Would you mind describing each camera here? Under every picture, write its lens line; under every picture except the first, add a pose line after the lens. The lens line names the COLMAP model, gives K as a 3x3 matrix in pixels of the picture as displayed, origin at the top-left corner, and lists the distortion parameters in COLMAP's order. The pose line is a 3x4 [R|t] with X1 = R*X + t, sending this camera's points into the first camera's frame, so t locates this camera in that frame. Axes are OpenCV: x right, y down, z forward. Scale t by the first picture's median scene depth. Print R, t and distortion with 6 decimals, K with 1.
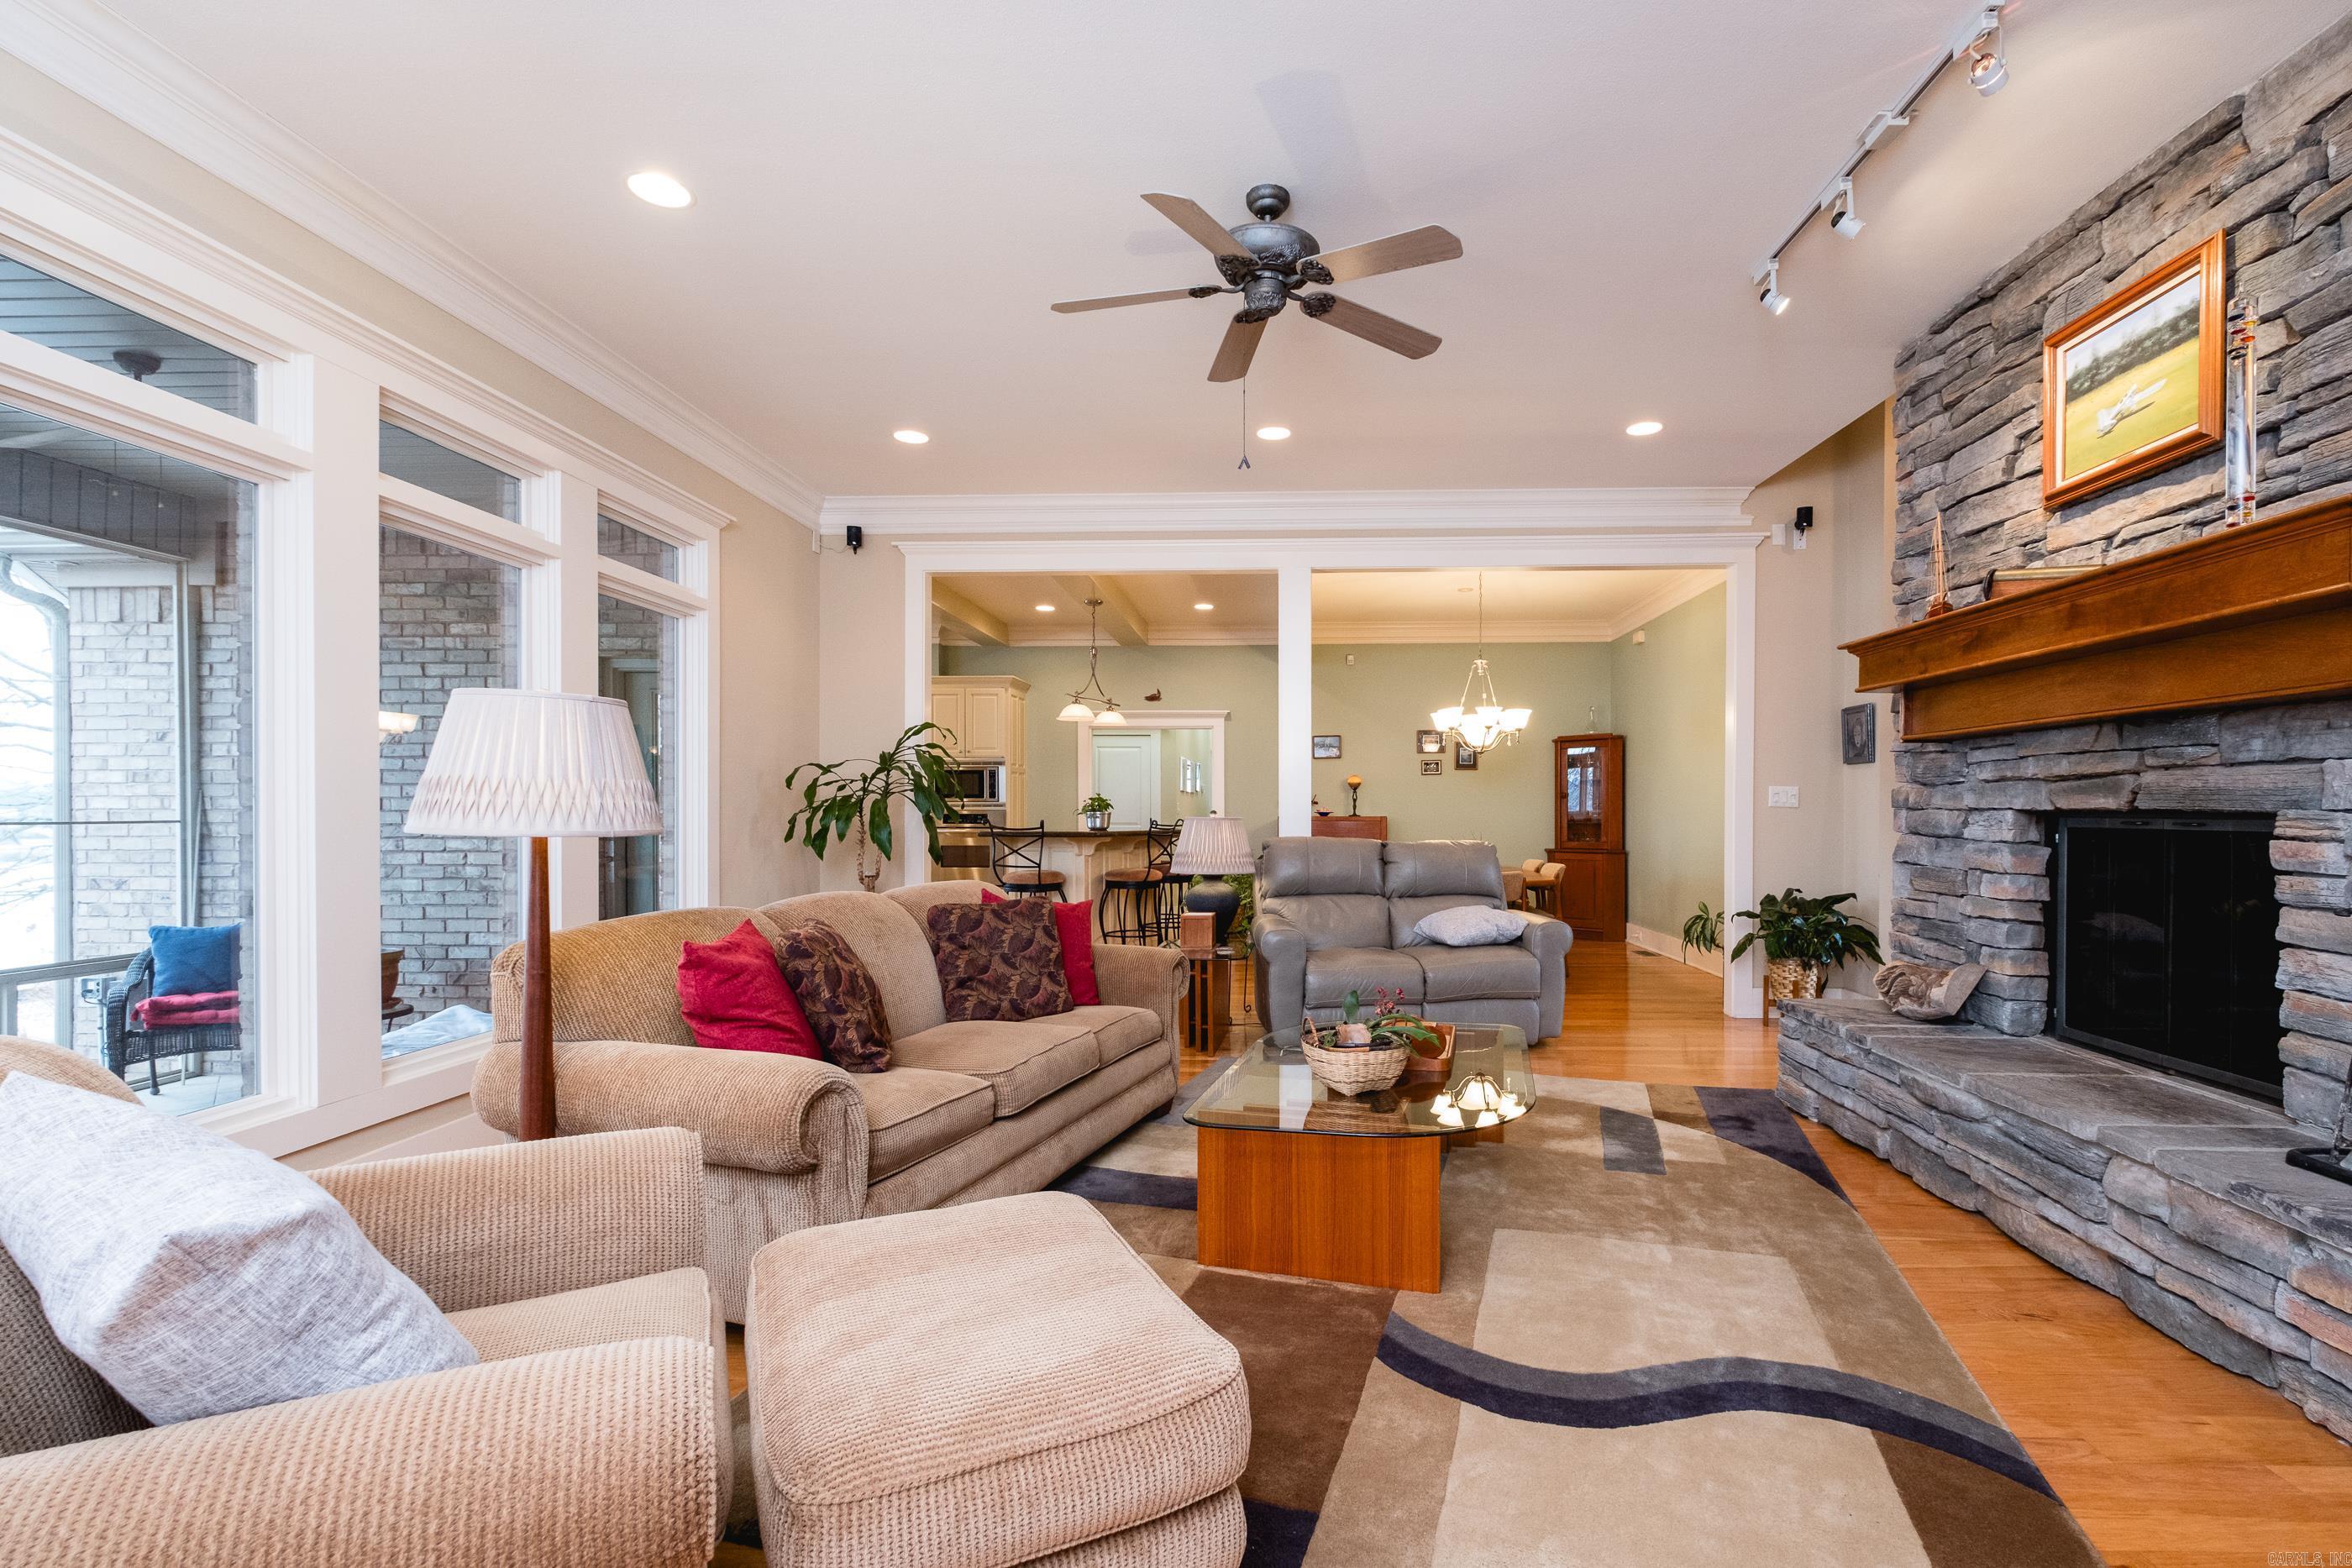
lens RADIAL K [[1041.4, 0, 1256.0], [0, 1041.4, 821.1], [0, 0, 1]] dist [0.008200, -0.005741]
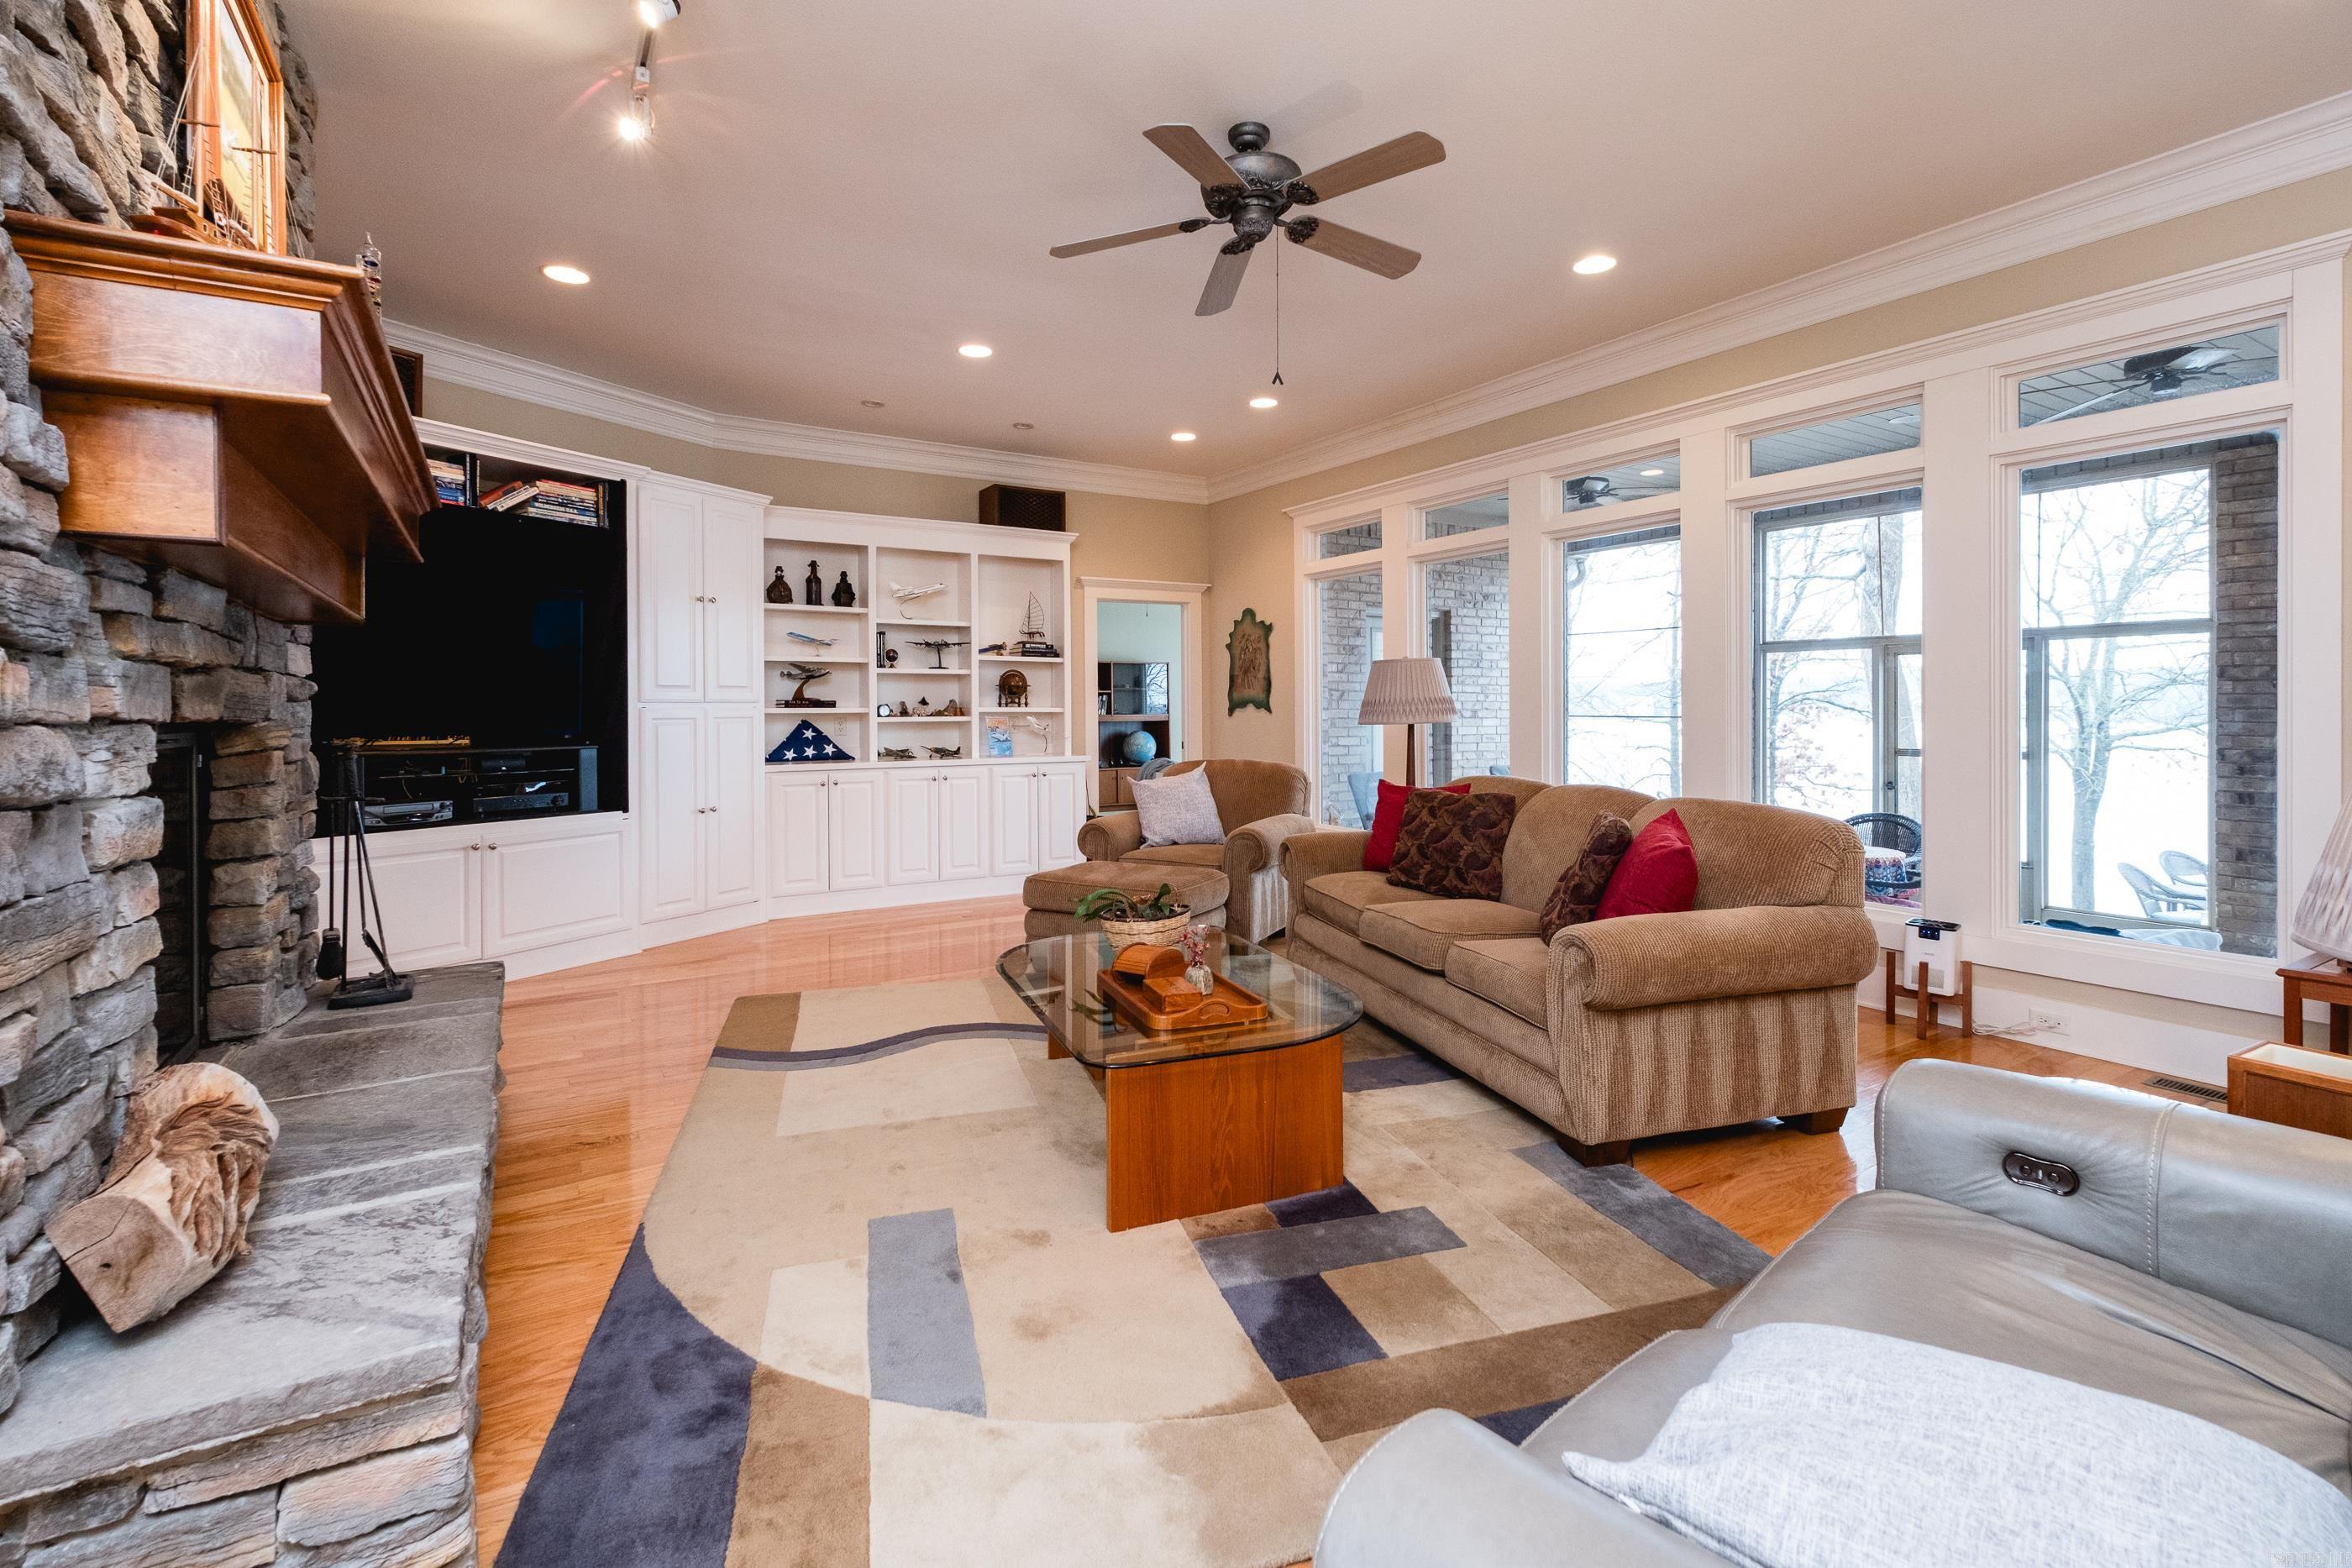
lens RADIAL K [[1055.2, 0, 1163.9], [0, 1055.2, 721.0], [0, 0, 1]] dist [0.001043, -0.000114]
pose [[-0.837891, 0.008962, -0.545764, 0.593178], [-0.002272, 0.999799, 0.019907, -0.022037], [0.545833, 0.017920, -0.837703, 1.654495]]
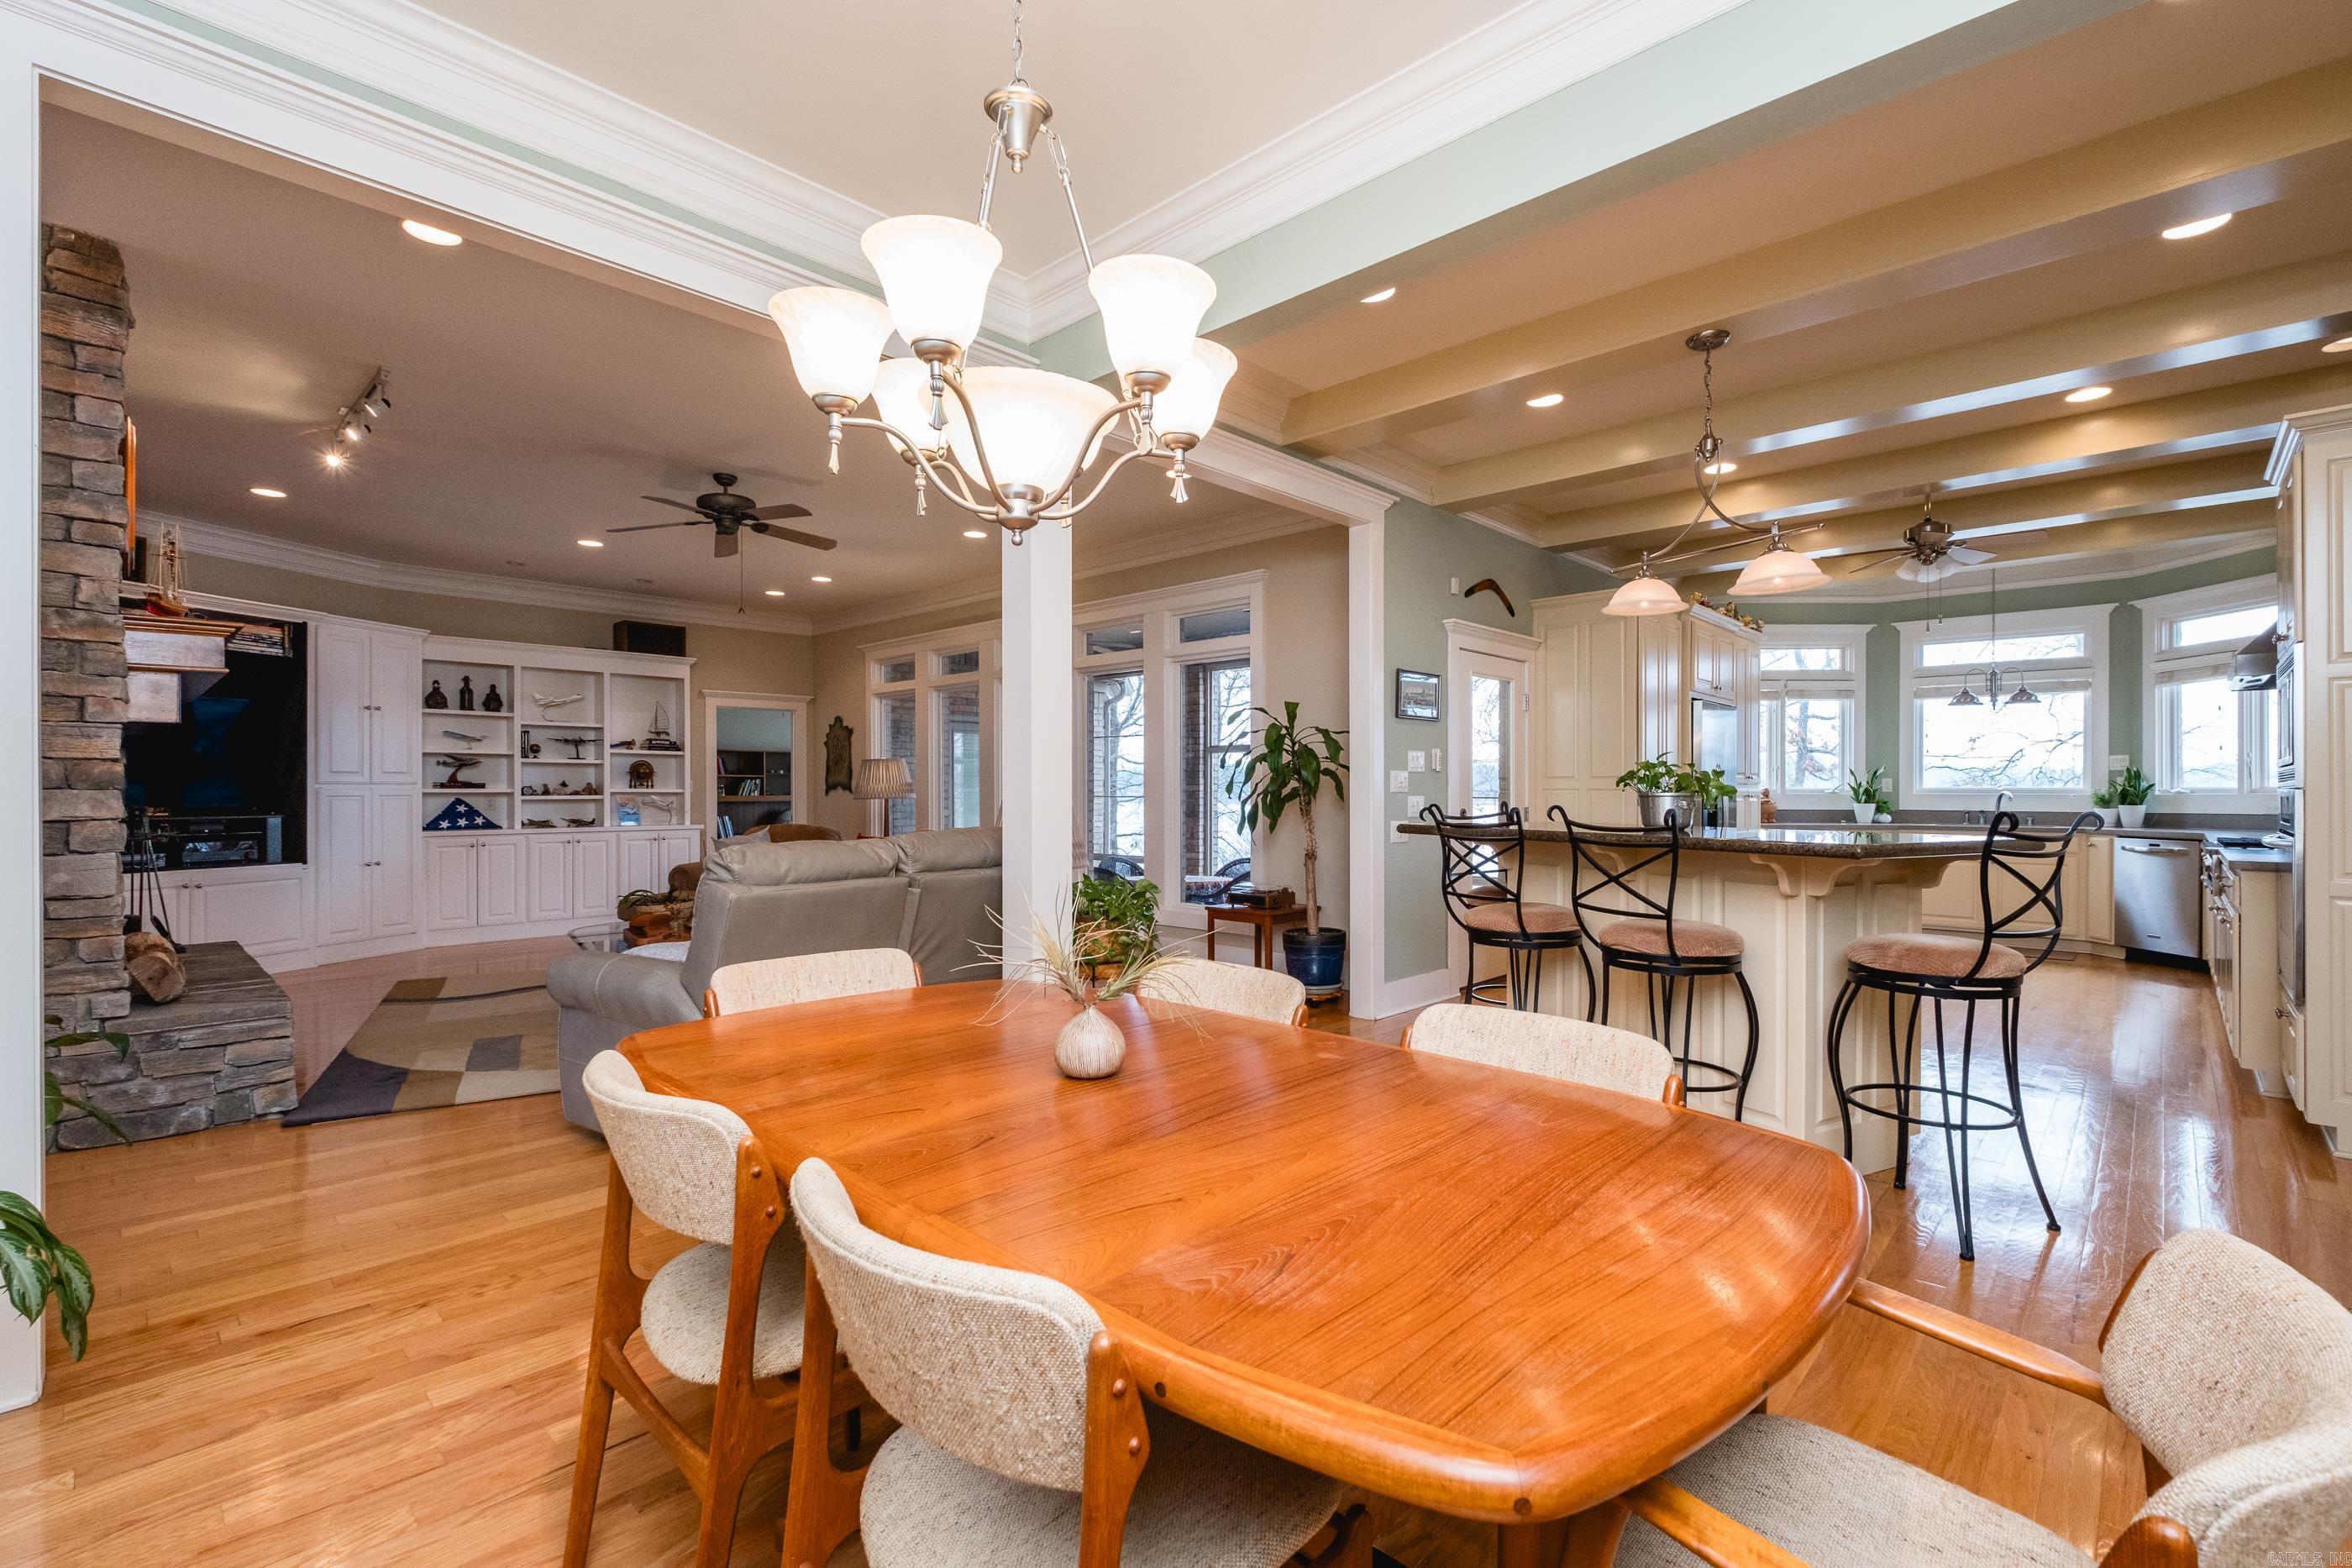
lens RADIAL K [[1040.7, 0, 1173.1], [0, 1040.7, 791.9], [0, 0, 1]] dist [0.014430, -0.013079]
pose [[-0.672494, 0.000483, -0.740102, 0.785606], [-0.006597, 0.999956, 0.006648, -0.025533], [0.740073, 0.009353, -0.672461, 2.607633]]
